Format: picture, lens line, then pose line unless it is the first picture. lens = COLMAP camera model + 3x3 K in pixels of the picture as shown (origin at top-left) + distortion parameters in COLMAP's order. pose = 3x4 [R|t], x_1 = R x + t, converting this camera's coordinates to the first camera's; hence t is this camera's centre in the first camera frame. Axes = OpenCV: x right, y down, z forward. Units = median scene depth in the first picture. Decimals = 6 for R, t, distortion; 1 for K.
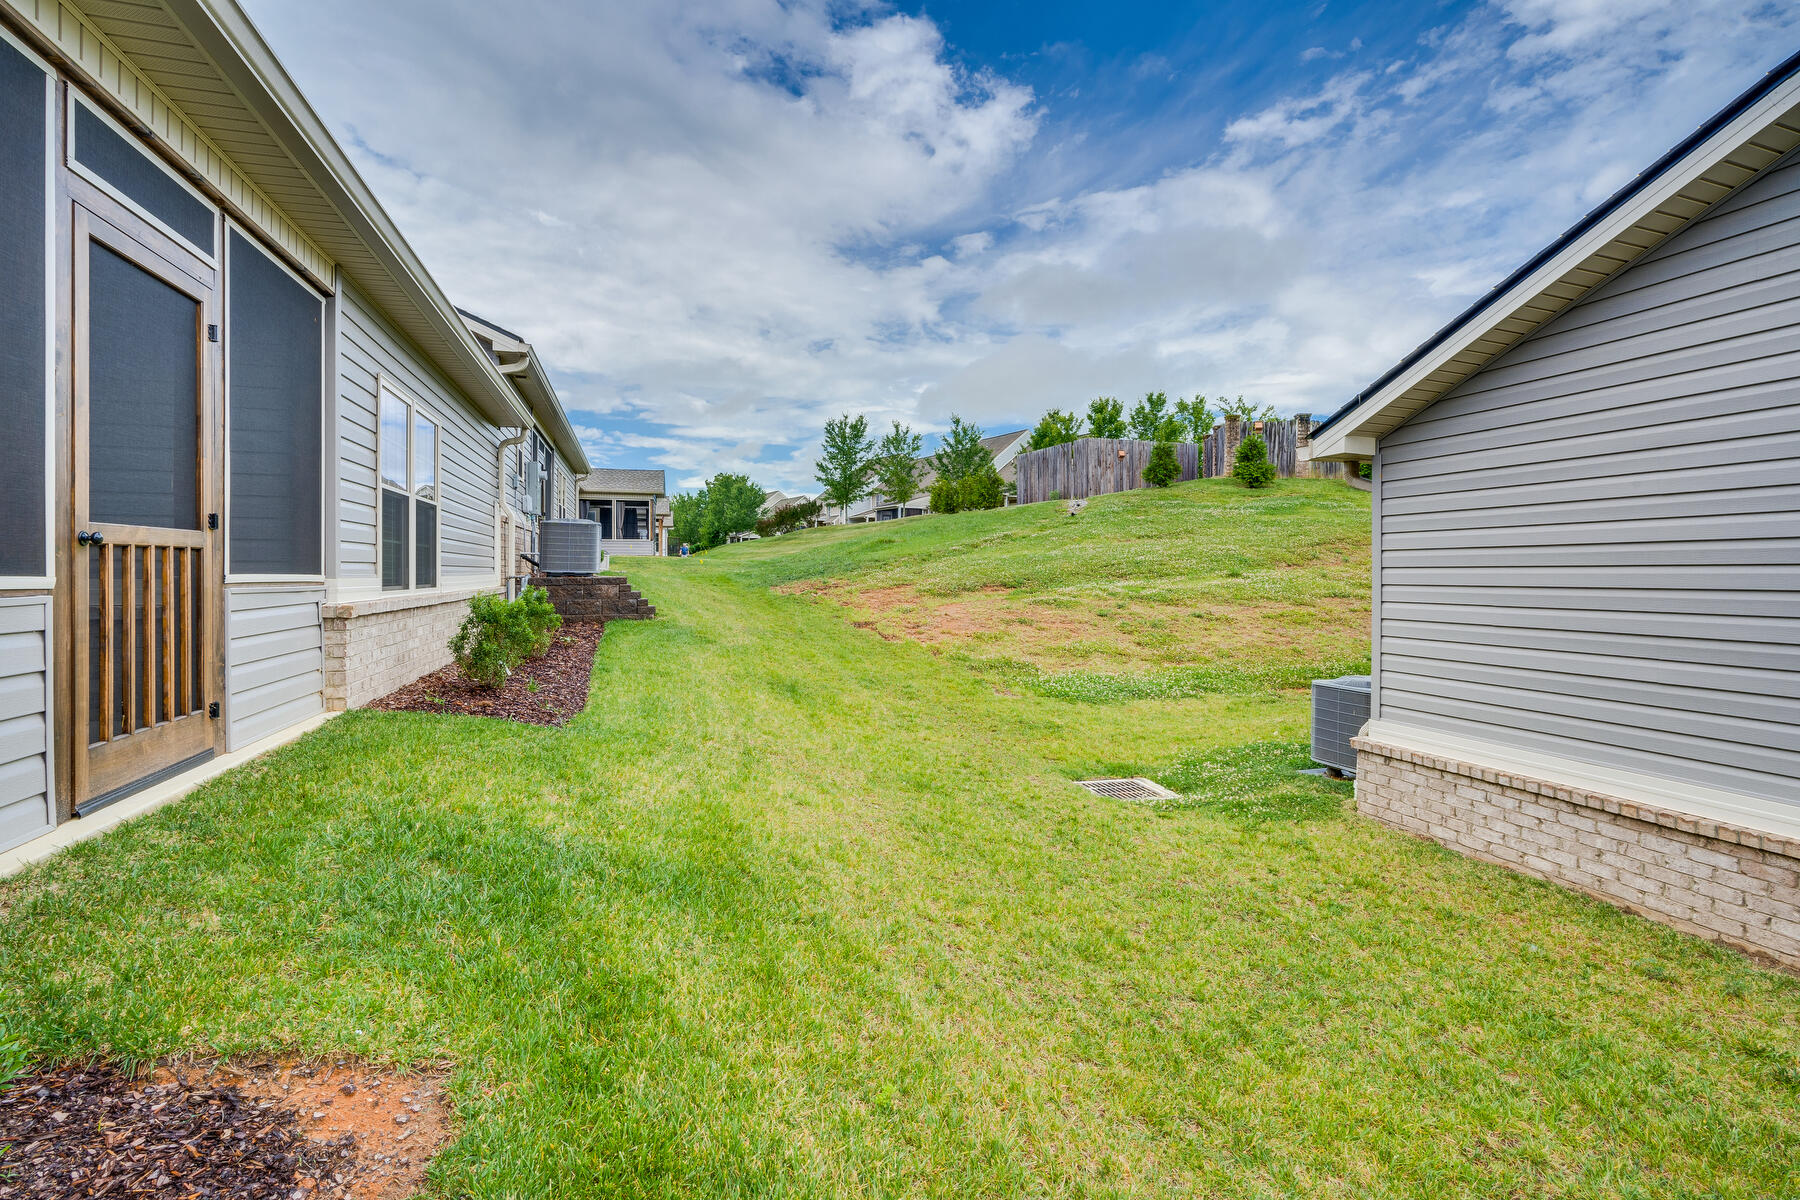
lens RADIAL K [[823.0, 0, 892.0], [0, 823.0, 570.1], [0, 0, 1]] dist [-0.003540, -0.000793]
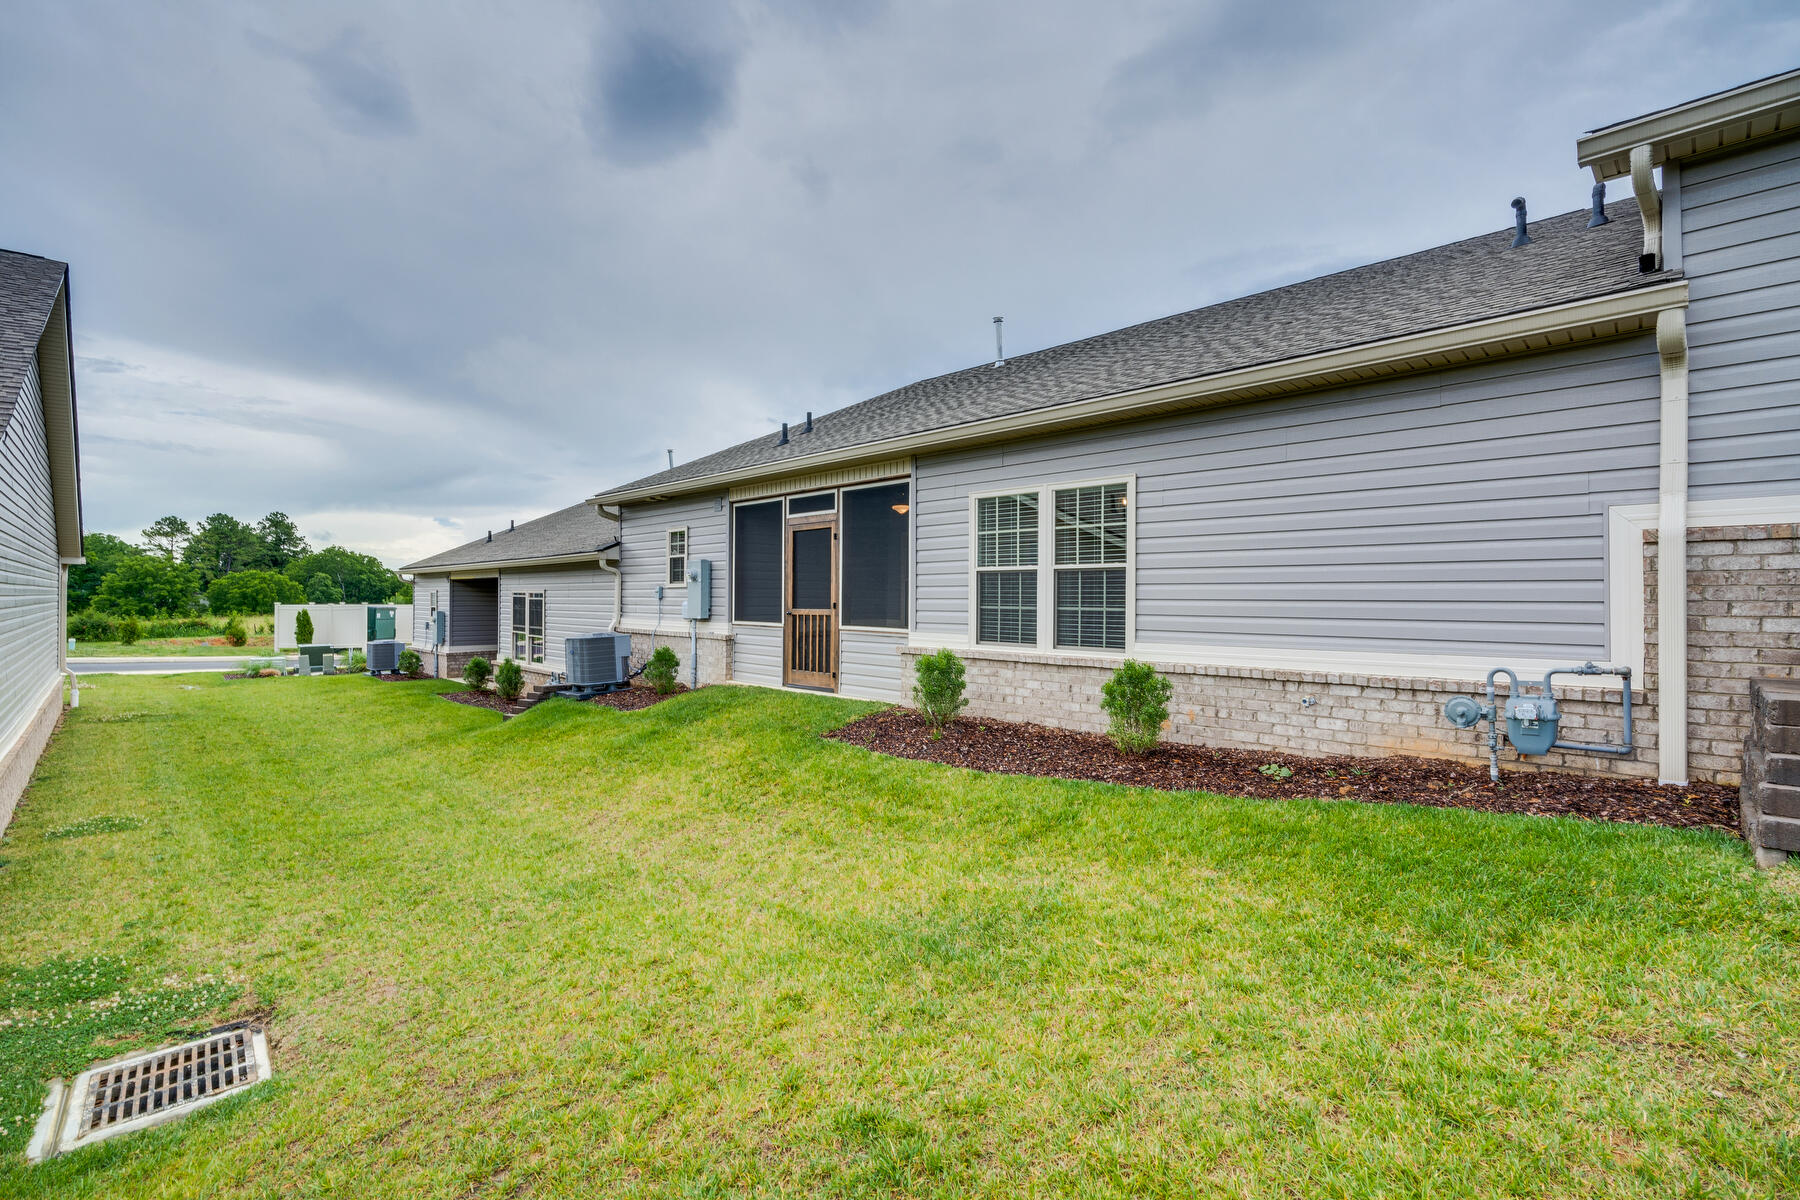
lens RADIAL K [[810.3, 0, 901.7], [0, 810.3, 593.2], [0, 0, 1]] dist [-0.003163, -0.000977]
pose [[-0.883196, -0.008466, -0.468928, 0.236758], [-0.004543, 0.999945, -0.009498, -0.077123], [0.468982, -0.006258, -0.883185, 3.490239]]
